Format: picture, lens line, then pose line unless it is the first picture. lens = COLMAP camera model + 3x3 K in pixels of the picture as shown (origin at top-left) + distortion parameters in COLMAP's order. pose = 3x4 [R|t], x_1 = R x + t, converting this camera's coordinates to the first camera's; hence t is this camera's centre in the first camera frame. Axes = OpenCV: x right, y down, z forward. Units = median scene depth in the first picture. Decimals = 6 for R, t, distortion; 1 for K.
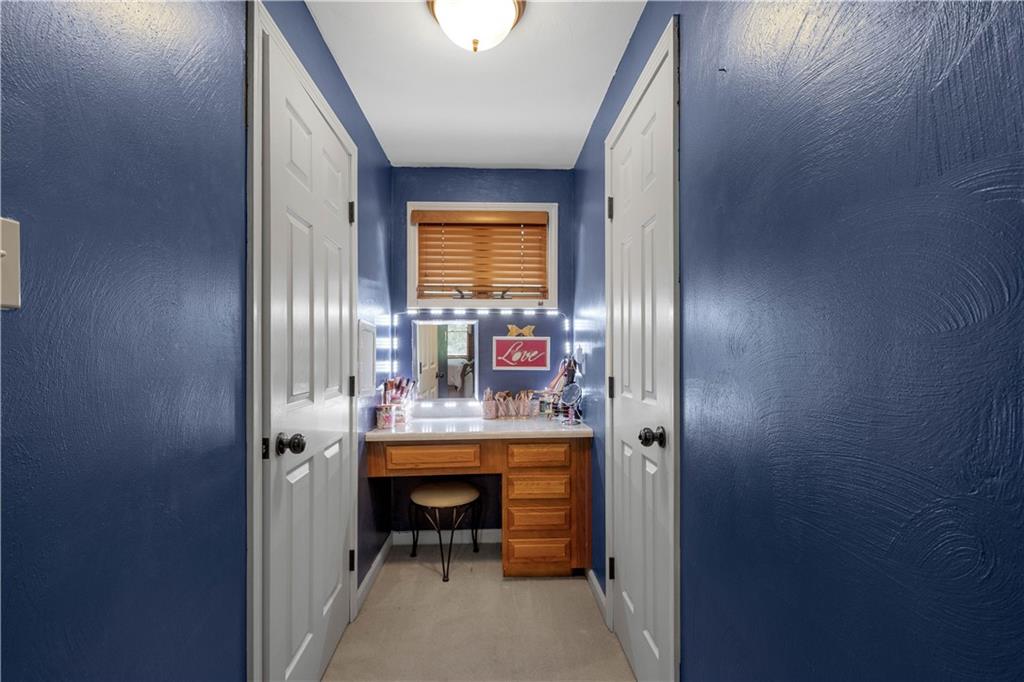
lens RADIAL K [[445.4, 0, 511.1], [0, 445.4, 351.9], [0, 0, 1]] dist [-0.000911, -0.000134]
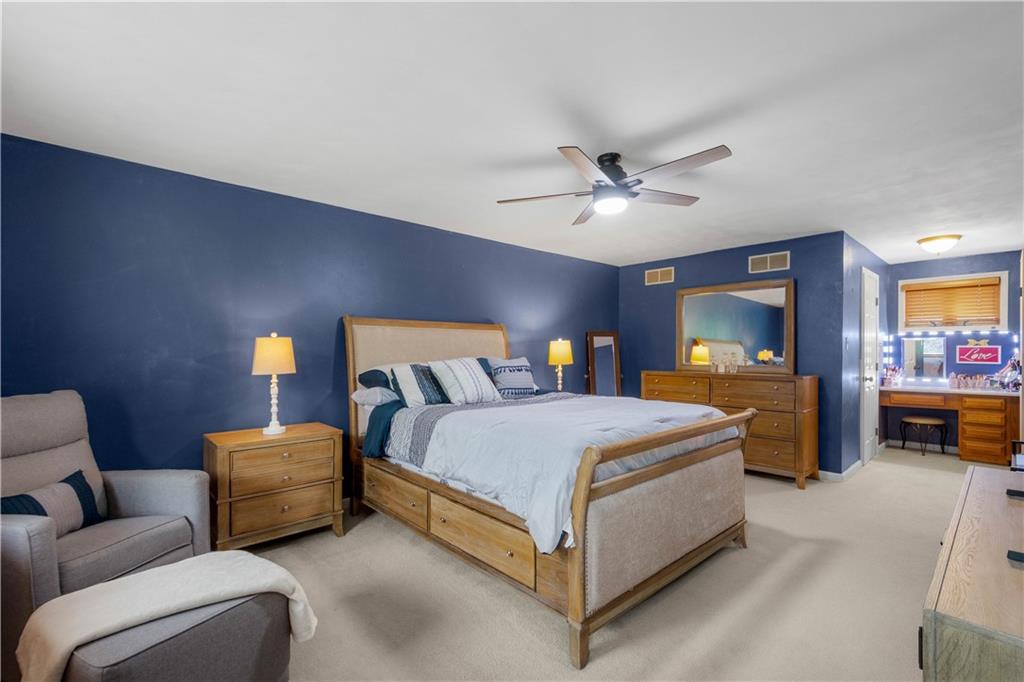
lens RADIAL K [[445.4, 0, 511.1], [0, 445.4, 351.9], [0, 0, 1]] dist [-0.000911, -0.000134]
pose [[0.633034, 0.003612, -0.774116, 0.228314], [0.001447, 0.999982, 0.005850, -0.021982], [0.774123, -0.004824, 0.633017, -1.699897]]
